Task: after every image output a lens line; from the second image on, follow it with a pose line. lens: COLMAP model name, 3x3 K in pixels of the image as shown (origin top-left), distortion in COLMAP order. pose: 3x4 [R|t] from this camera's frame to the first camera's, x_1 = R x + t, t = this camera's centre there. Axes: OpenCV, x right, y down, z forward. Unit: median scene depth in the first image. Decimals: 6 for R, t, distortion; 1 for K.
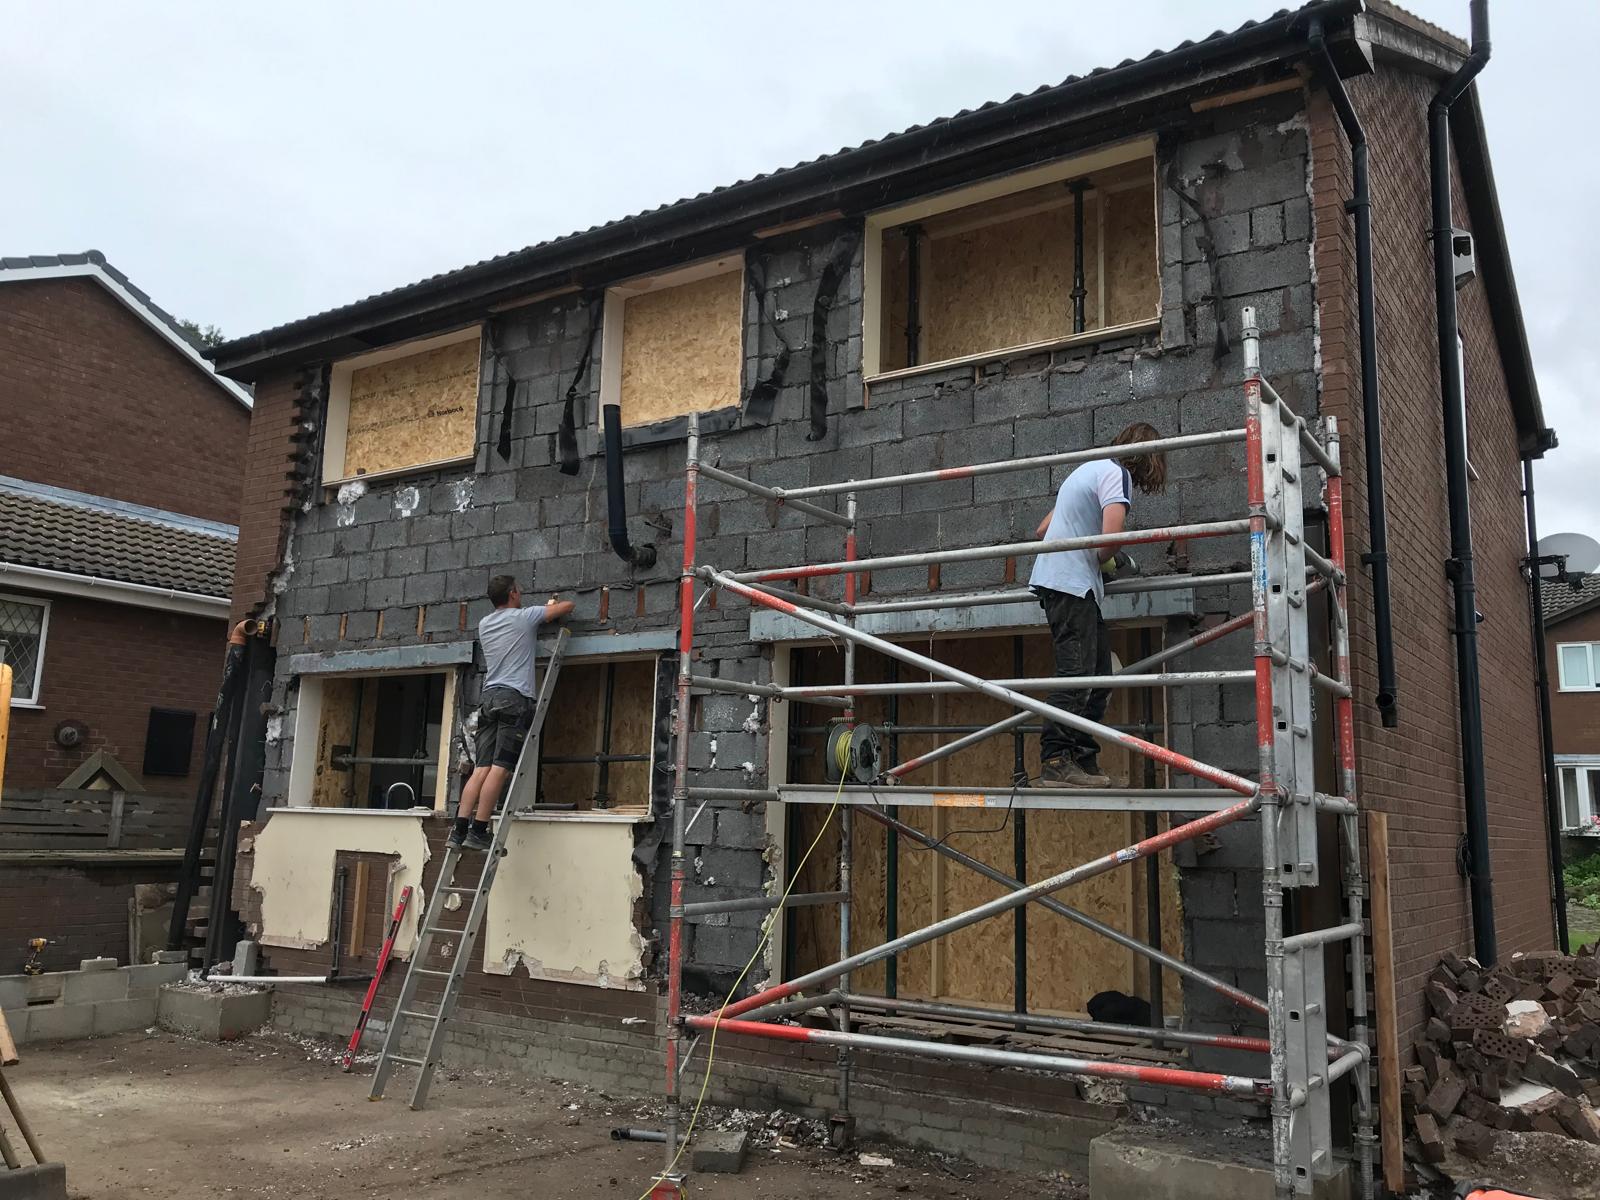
lens RADIAL K [[1311.0, 0, 788.0], [0, 1311.0, 578.9], [0, 0, 1]] dist [0.052737, -0.041967]
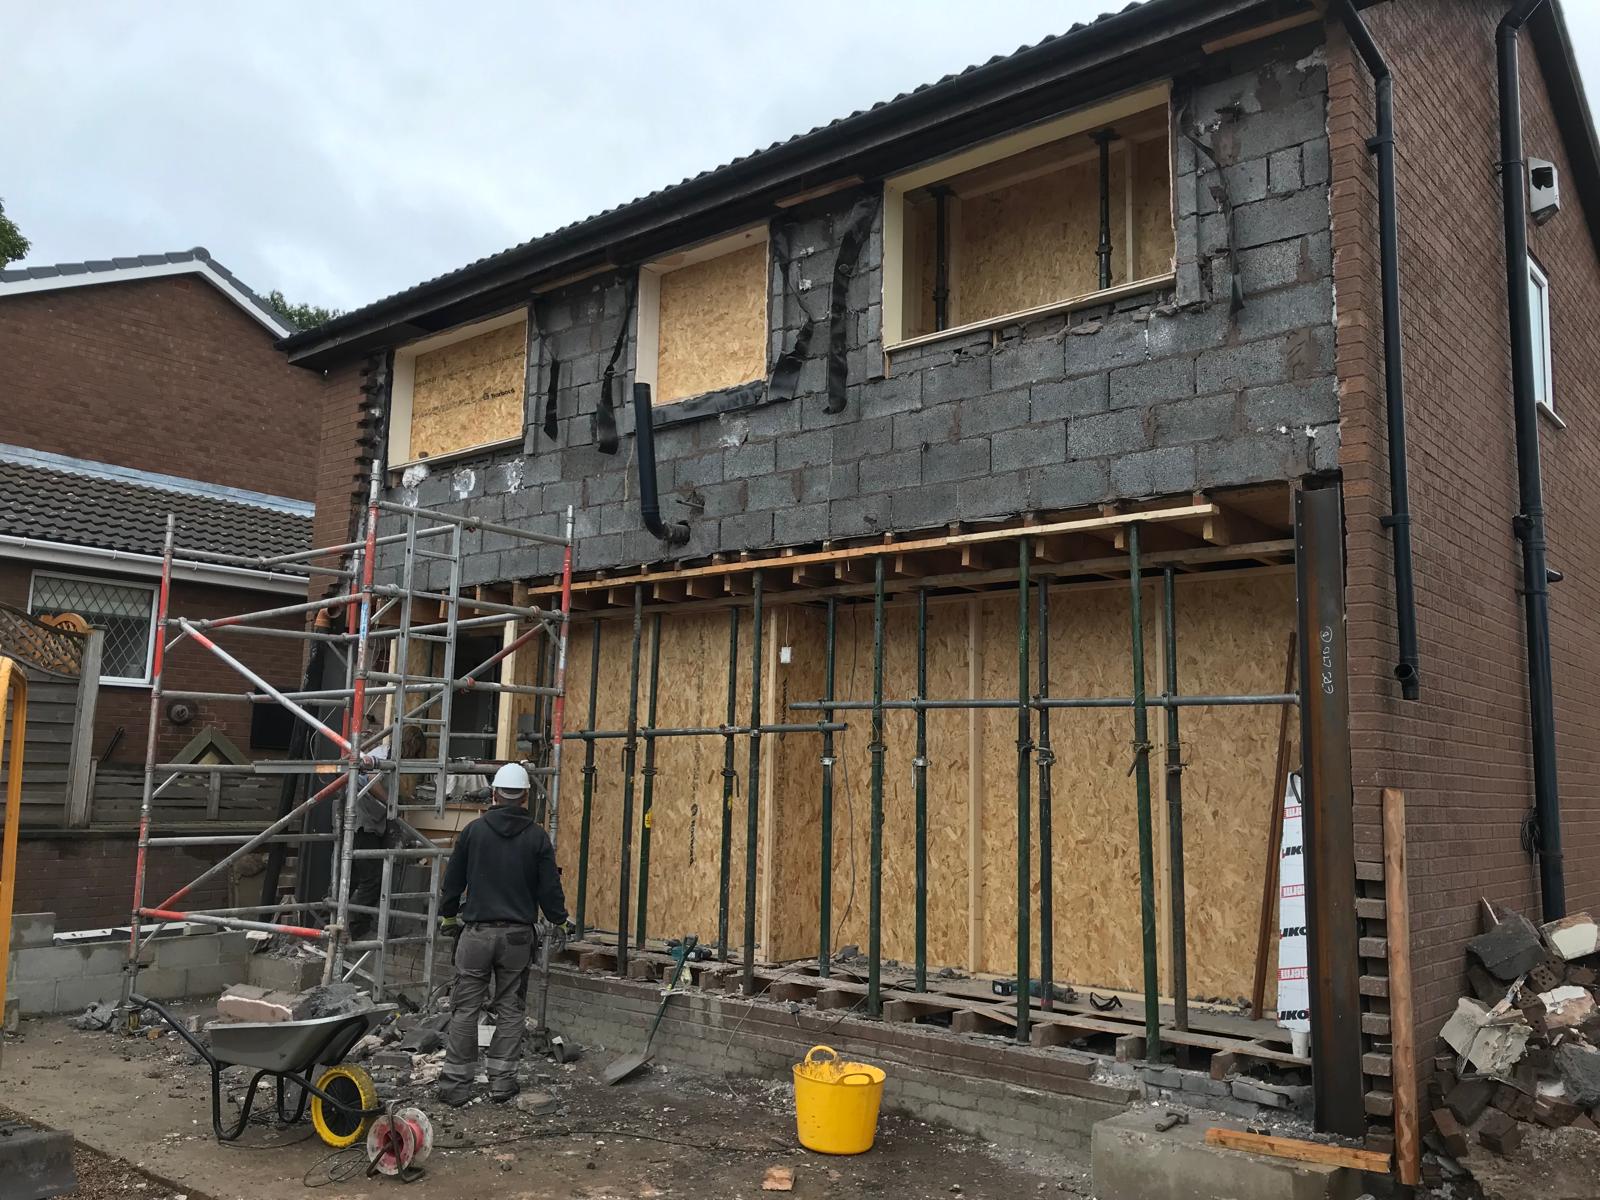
lens RADIAL K [[1311.0, 0, 790.5], [0, 1311.0, 577.4], [0, 0, 1]] dist [0.052737, -0.041967]
pose [[0.994357, -0.020737, -0.104043, 0.085522], [0.023465, 0.999410, 0.025066, -0.006898], [0.103462, -0.027366, 0.994257, 0.011705]]
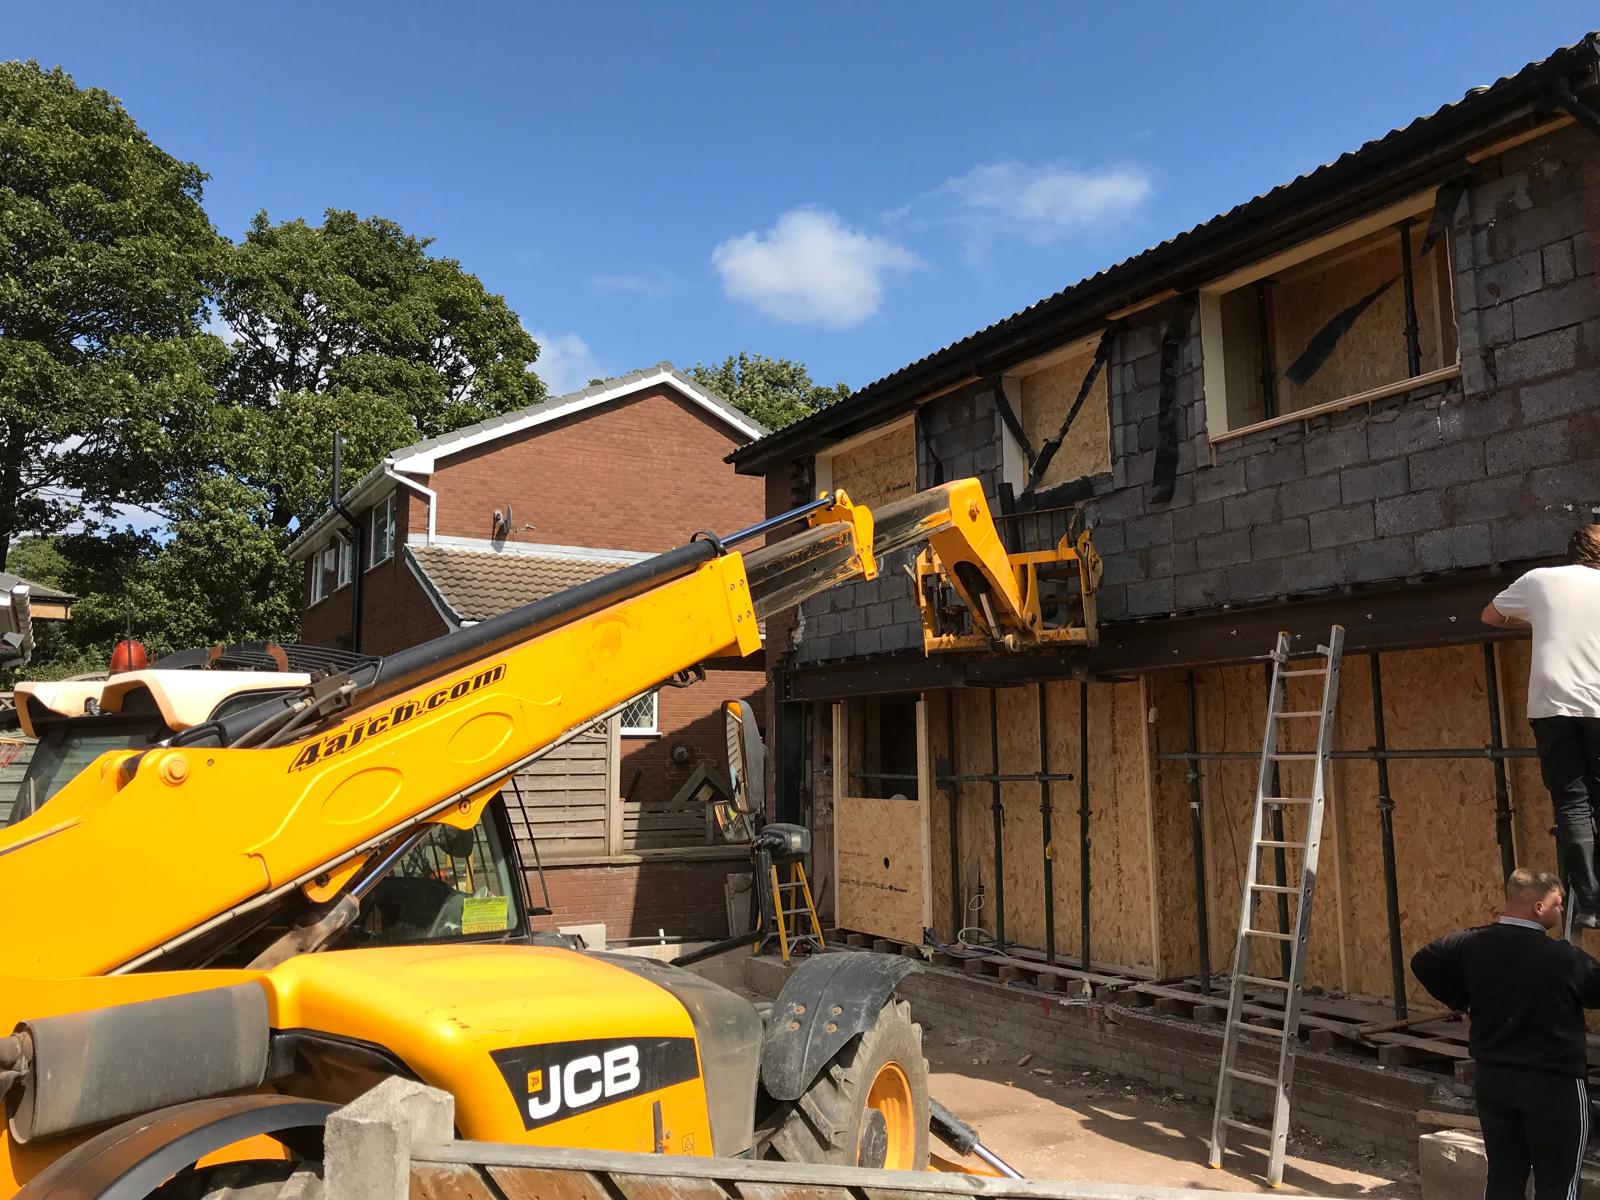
lens RADIAL K [[1311.0, 0, 808.9], [0, 1311.0, 582.7], [0, 0, 1]] dist [0.052737, -0.041967]
pose [[0.899889, -0.097204, -0.425147, 0.211335], [0.114473, 0.993310, 0.015193, -0.086475], [0.420826, -0.062340, 0.904997, -0.152148]]
